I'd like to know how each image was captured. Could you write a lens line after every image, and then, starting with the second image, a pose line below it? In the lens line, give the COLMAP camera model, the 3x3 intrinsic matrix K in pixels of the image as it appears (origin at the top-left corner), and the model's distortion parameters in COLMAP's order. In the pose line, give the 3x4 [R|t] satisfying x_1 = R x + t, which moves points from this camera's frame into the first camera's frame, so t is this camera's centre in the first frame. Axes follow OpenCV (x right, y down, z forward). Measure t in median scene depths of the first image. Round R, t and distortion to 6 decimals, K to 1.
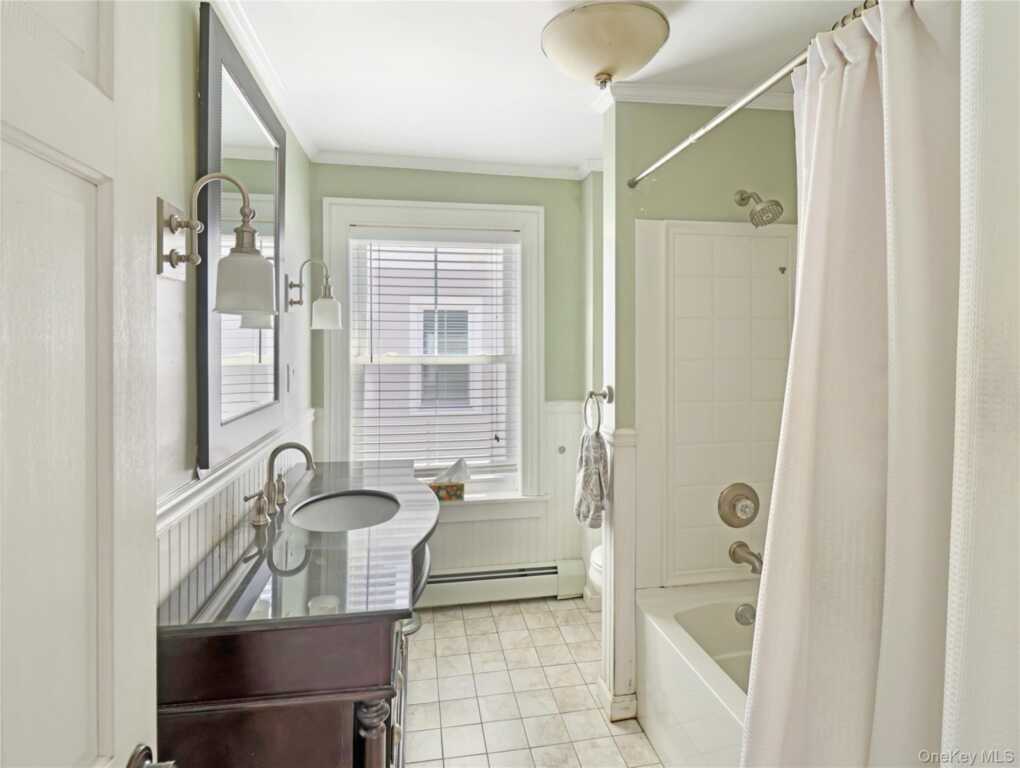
lens RADIAL K [[548.8, 0, 515.6], [0, 548.8, 337.8], [0, 0, 1]] dist [0.004629, -0.016633]
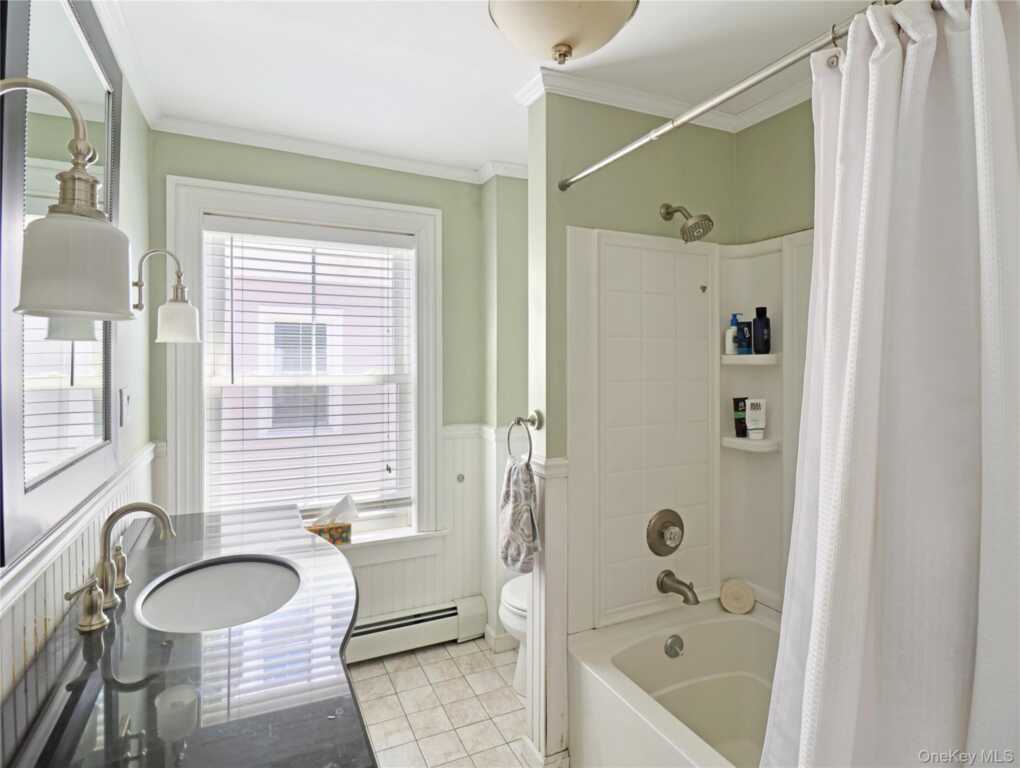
lens RADIAL K [[539.5, 0, 510.8], [0, 539.5, 361.0], [0, 0, 1]] dist [-0.006332, -0.002464]
pose [[0.964762, 0.005218, 0.263072, -0.098478], [-0.008763, 0.999886, 0.012306, -0.003435], [-0.262977, -0.014178, 0.964698, 0.159396]]
